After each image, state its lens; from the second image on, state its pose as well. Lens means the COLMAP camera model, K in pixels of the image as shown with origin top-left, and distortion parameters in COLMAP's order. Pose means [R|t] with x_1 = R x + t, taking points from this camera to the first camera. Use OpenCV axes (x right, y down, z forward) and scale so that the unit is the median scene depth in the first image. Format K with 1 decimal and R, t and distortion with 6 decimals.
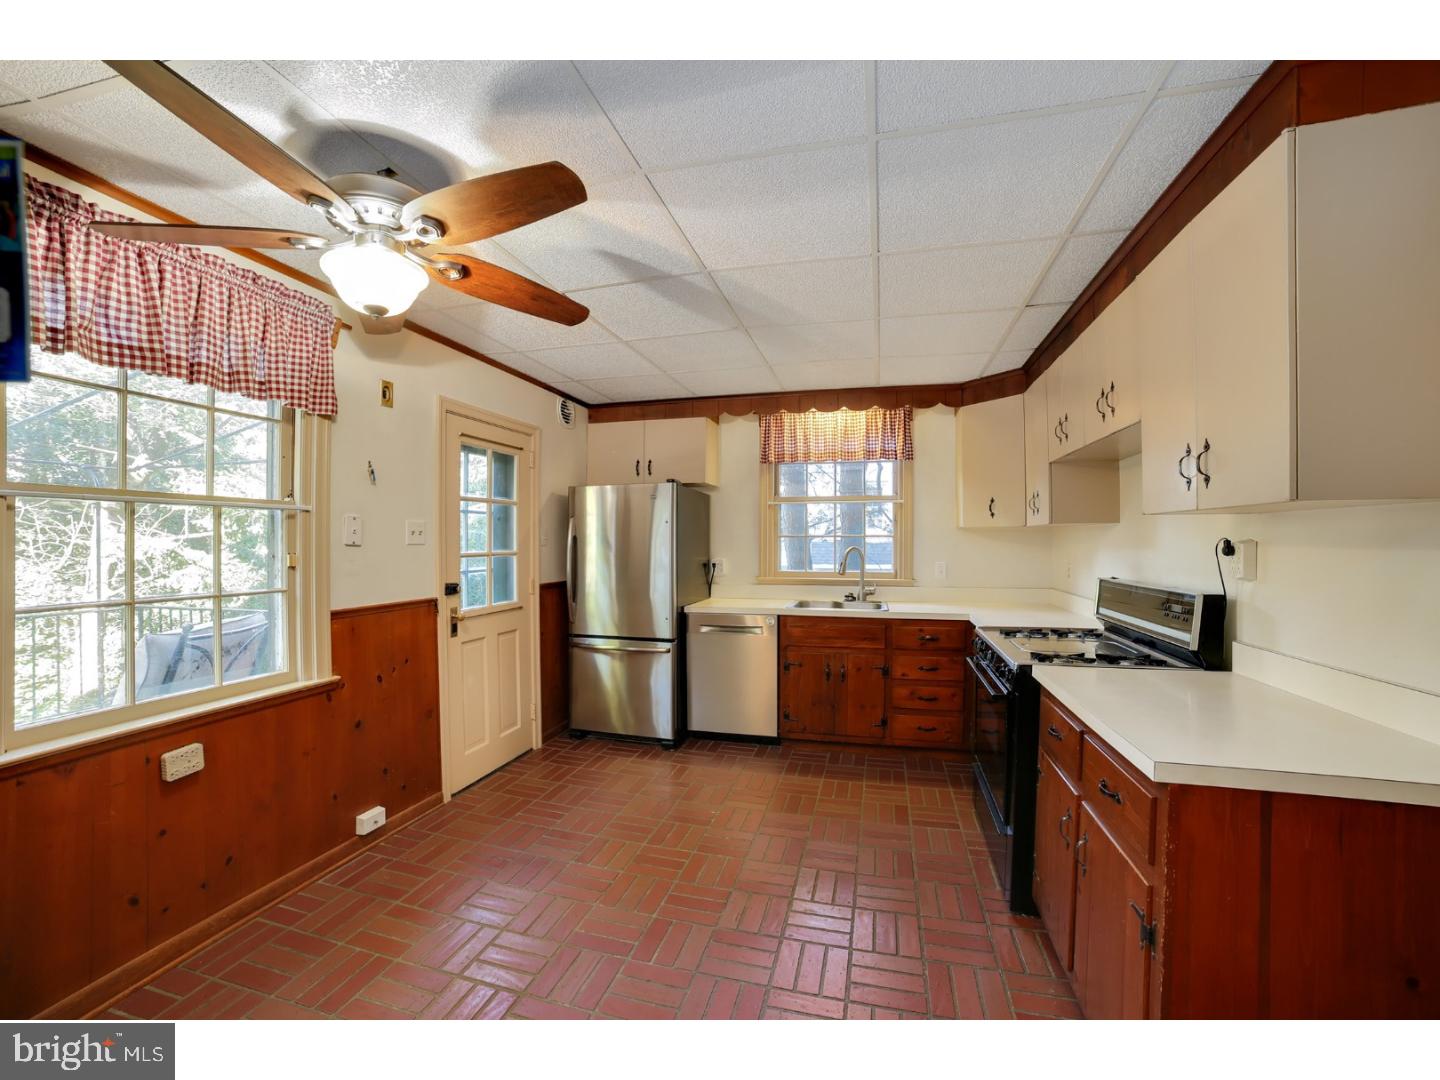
lens RADIAL K [[591.2, 0, 728.1], [0, 591.2, 538.8], [0, 0, 1]] dist [-0.109496, 0.038857]
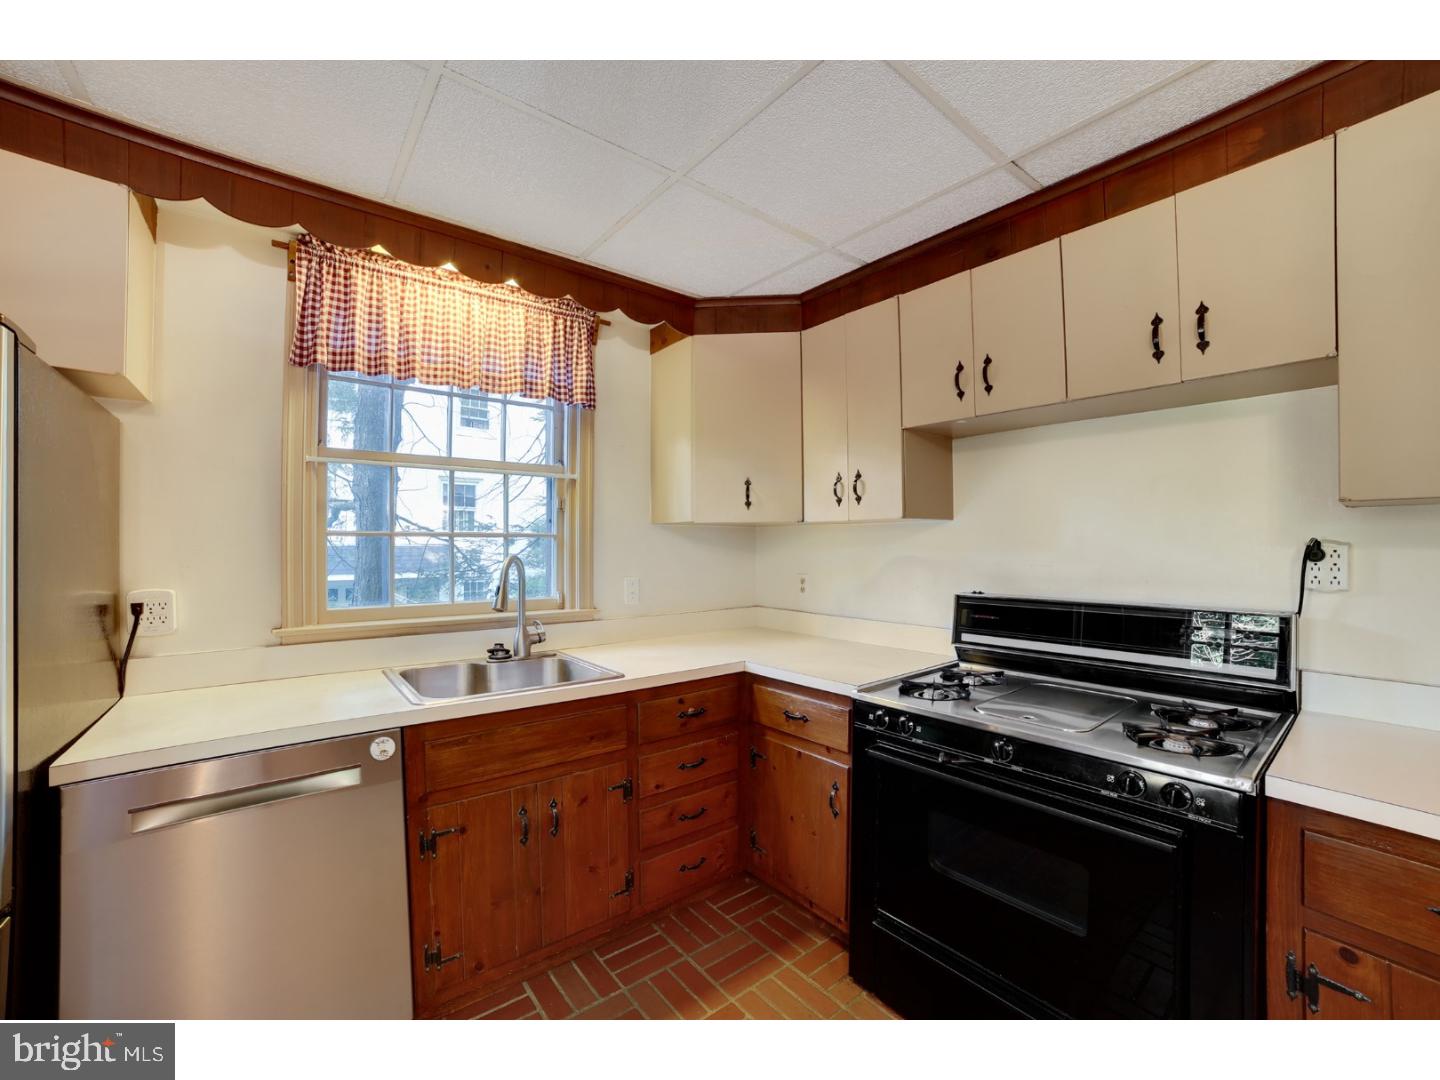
lens RADIAL K [[591.2, 0, 728.1], [0, 591.2, 538.8], [0, 0, 1]] dist [-0.109496, 0.038857]
pose [[0.594790, 0.005117, 0.803865, -0.102589], [-0.003499, 0.999987, -0.003776, 0.000752], [-0.803873, -0.000567, 0.594800, 0.628427]]
